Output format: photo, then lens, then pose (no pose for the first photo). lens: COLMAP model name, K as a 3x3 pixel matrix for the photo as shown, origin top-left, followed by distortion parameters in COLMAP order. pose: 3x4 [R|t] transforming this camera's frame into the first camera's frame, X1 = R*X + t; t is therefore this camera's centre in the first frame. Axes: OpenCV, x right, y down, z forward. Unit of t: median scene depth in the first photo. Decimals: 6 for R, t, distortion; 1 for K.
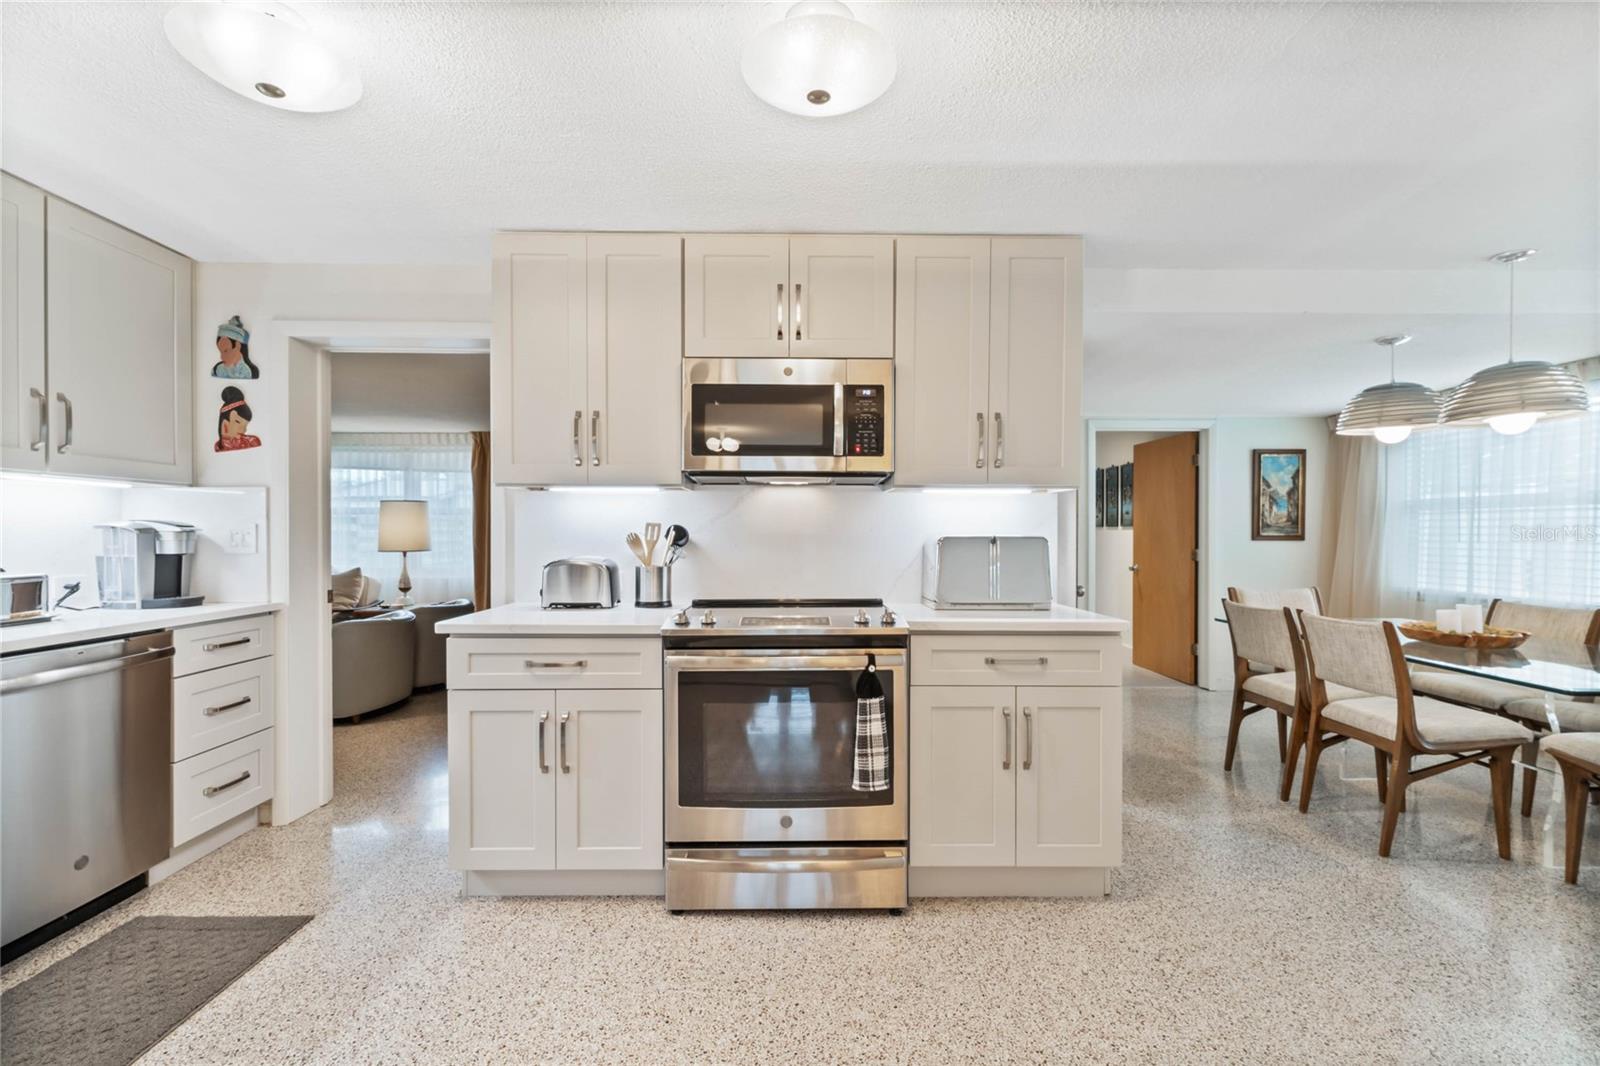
lens RADIAL K [[681.6, 0, 792.6], [0, 681.6, 537.0], [0, 0, 1]] dist [0.002105, 0.000380]
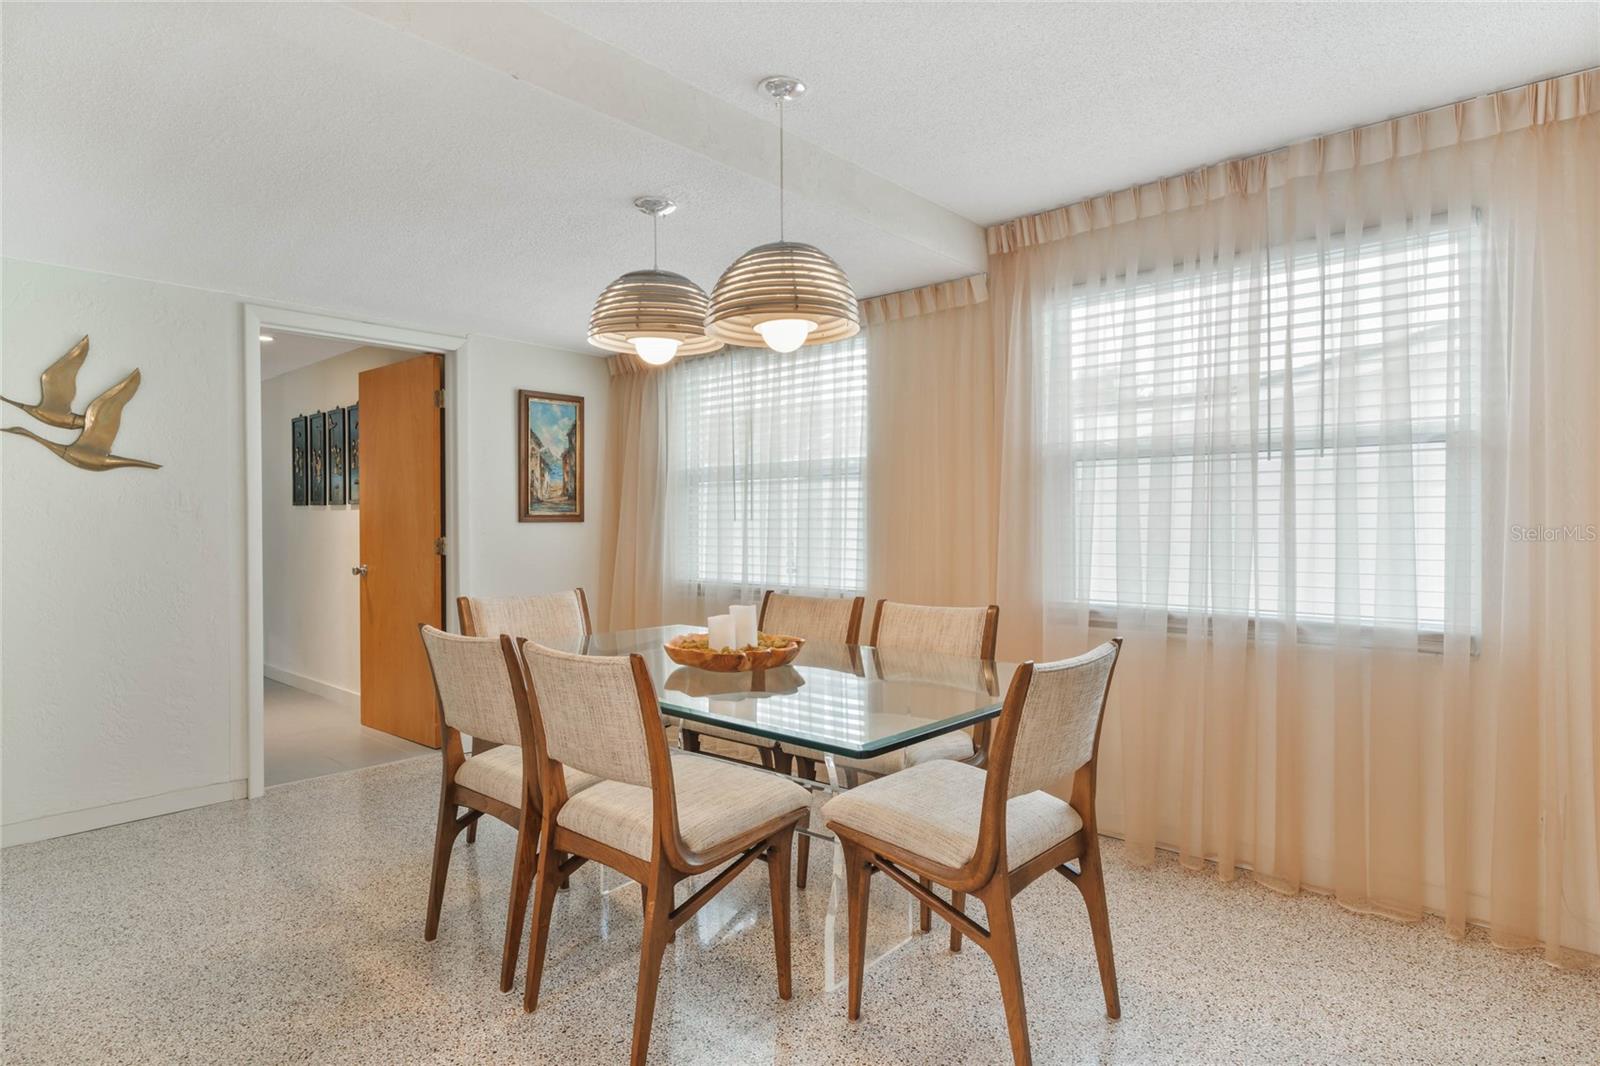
lens RADIAL K [[856.2, 0, 800.0], [0, 856.2, 533.0], [0, 0, 1]] dist [-0.000306, 0.000054]
pose [[0.664906, -0.015014, 0.746776, 0.281118], [0.011714, 0.999885, 0.009672, 0.013751], [-0.746836, 0.002317, 0.665005, 0.279706]]
